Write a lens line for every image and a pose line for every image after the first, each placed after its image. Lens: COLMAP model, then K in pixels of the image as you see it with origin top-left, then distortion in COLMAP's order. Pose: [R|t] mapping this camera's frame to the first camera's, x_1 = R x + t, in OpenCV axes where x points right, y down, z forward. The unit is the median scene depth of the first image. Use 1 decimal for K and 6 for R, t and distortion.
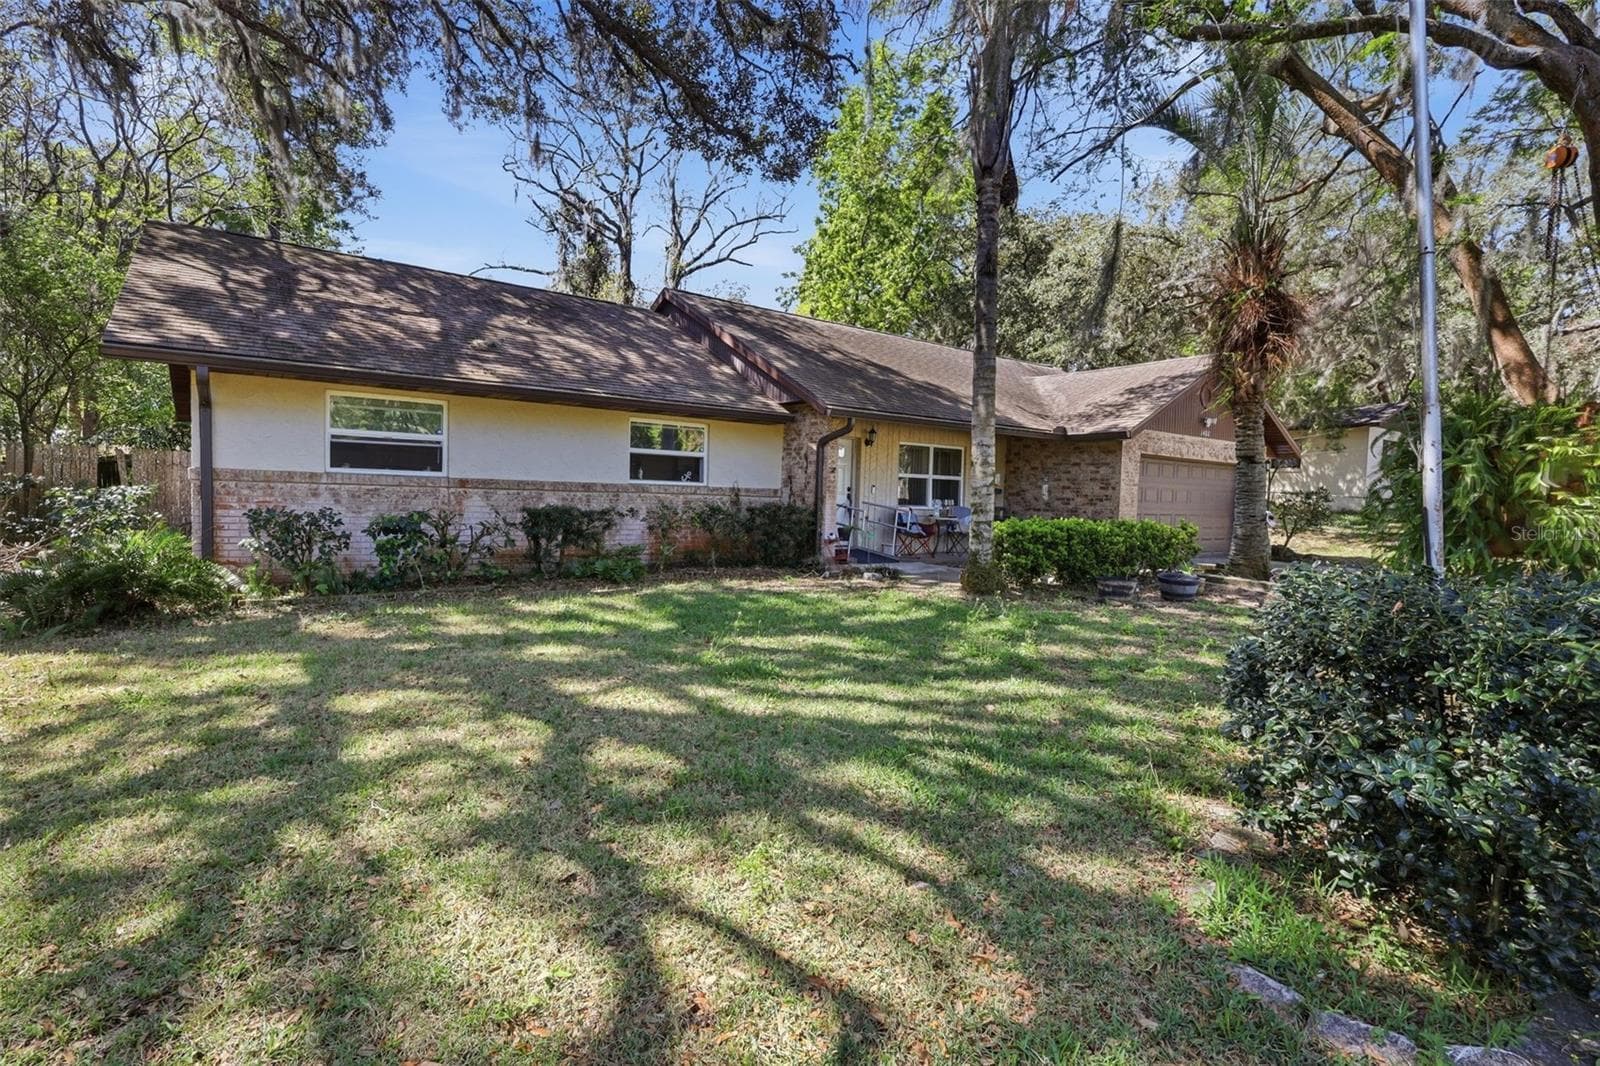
lens RADIAL K [[702.9, 0, 800.0], [0, 702.9, 533.0], [0, 0, 1]] dist [0.001507, -0.000158]
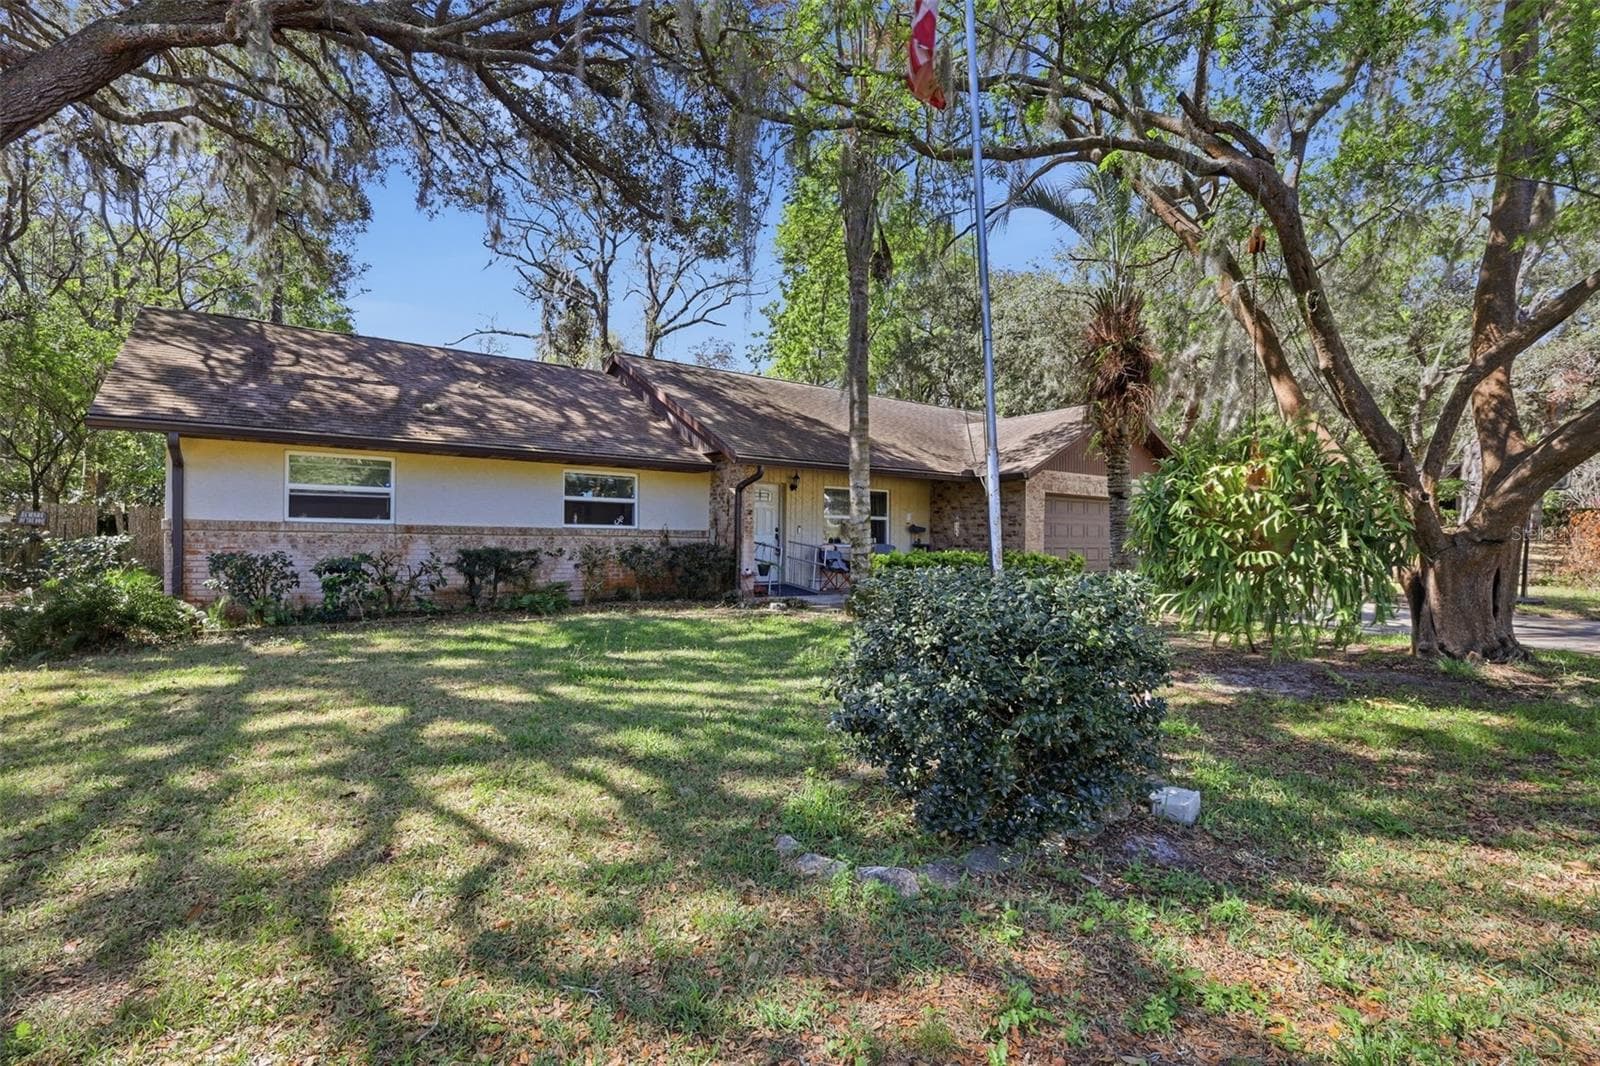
lens RADIAL K [[693.2, 0, 800.4], [0, 693.2, 547.3], [0, 0, 1]] dist [0.001848, 0.000186]
pose [[0.999761, -0.020016, -0.008838, 0.141085], [0.019588, 0.998745, -0.046098, 0.019017], [0.009749, 0.045914, 0.998898, -0.100861]]
